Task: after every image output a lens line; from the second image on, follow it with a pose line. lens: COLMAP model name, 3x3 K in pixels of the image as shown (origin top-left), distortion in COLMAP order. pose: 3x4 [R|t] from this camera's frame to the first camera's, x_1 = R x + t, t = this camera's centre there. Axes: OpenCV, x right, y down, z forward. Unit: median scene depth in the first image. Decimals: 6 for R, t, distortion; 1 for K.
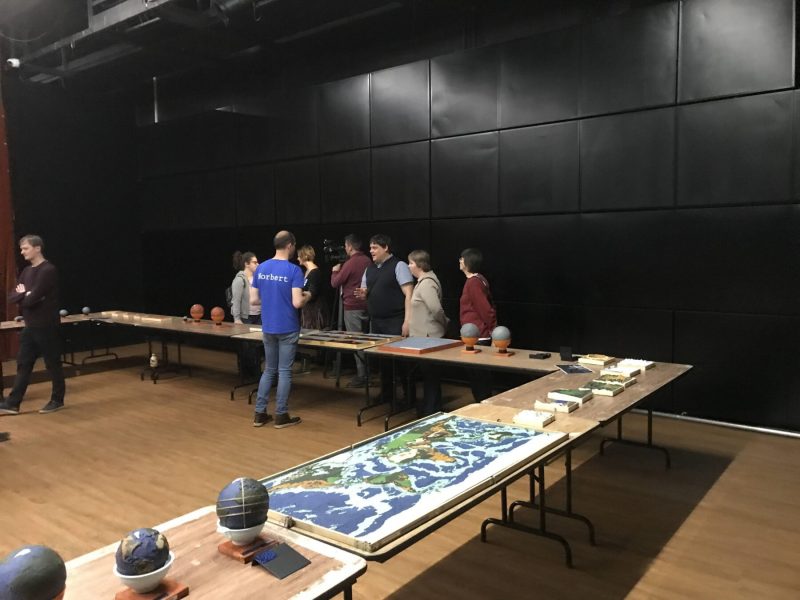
lens RADIAL K [[657.5, 0, 400.0], [0, 657.5, 300.0], [0, 0, 1]] dist [0.027148, -0.108042]
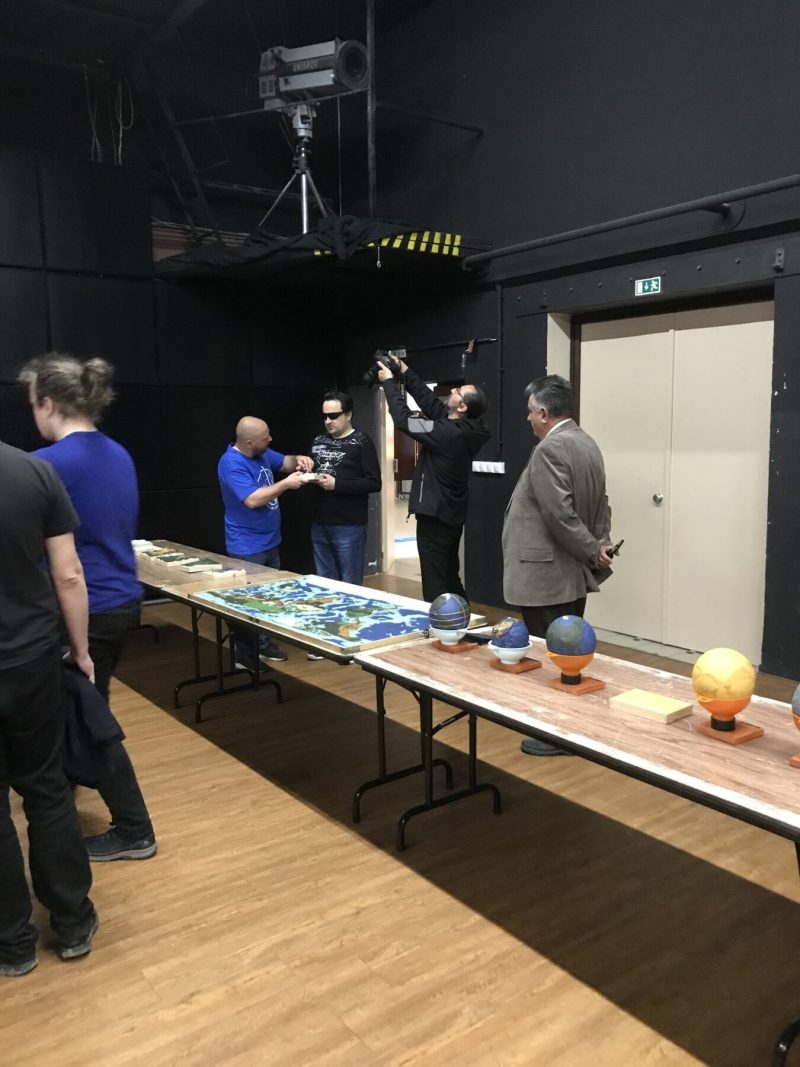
lens RADIAL K [[877.0, 0, 400.0], [0, 877.0, 533.5], [0, 0, 1]] dist [0.027148, -0.108042]
pose [[0.265745, -0.116250, 0.957009, -0.499616], [0.099471, 0.990711, 0.092723, 0.000506], [-0.958898, 0.070554, 0.274840, 0.170806]]
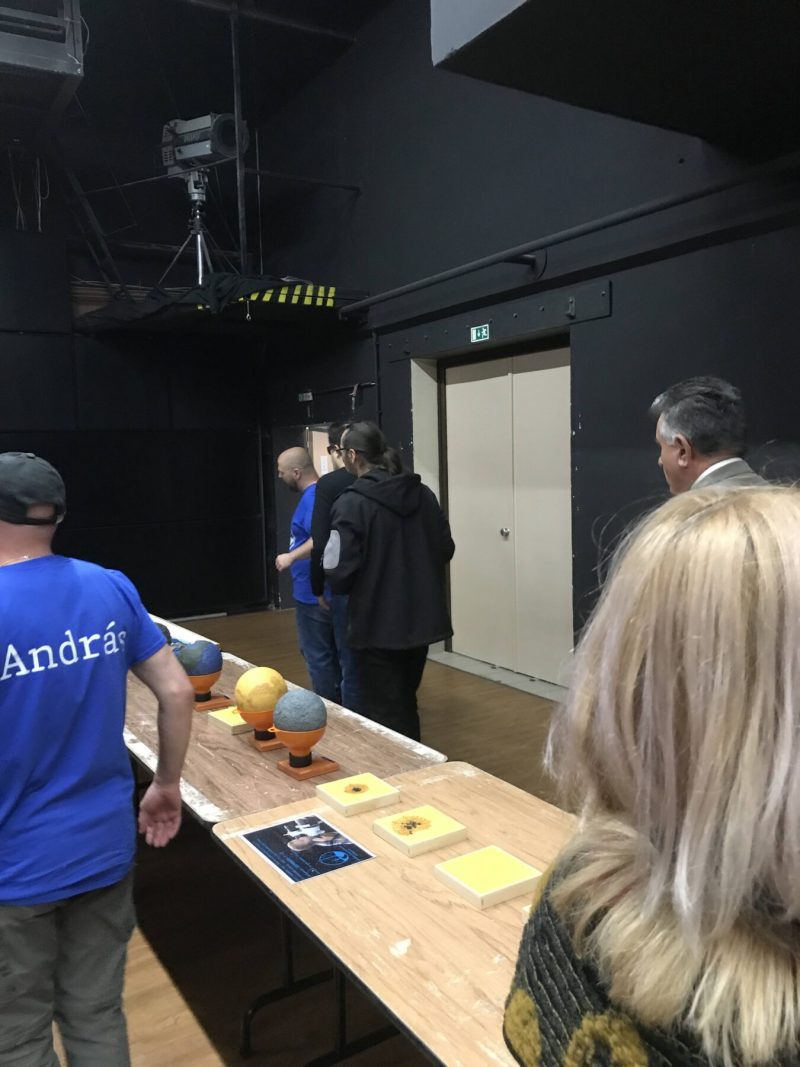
lens RADIAL K [[881.4, 0, 418.2], [0, 881.4, 540.2], [0, 0, 1]] dist [0.009044, -0.125108]
pose [[0.318908, -0.088268, 0.943667, -0.487177], [0.111585, 0.992226, 0.055101, 0.018237], [-0.941194, 0.087727, 0.326278, -0.040633]]
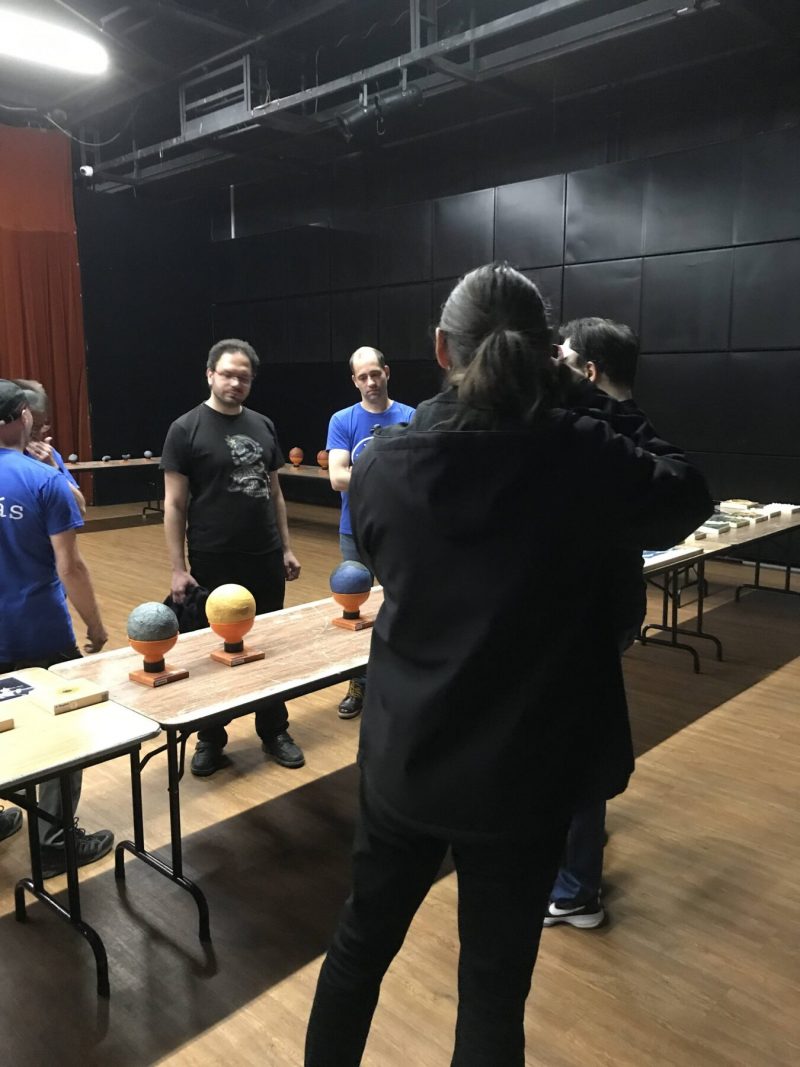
lens RADIAL K [[881.4, 0, 418.2], [0, 881.4, 540.2], [0, 0, 1]] dist [0.009044, -0.125108]
pose [[0.996693, 0.029482, -0.075716, -0.049065], [-0.023104, 0.996217, 0.083770, 0.031407], [0.077899, -0.081743, 0.993604, -0.230957]]
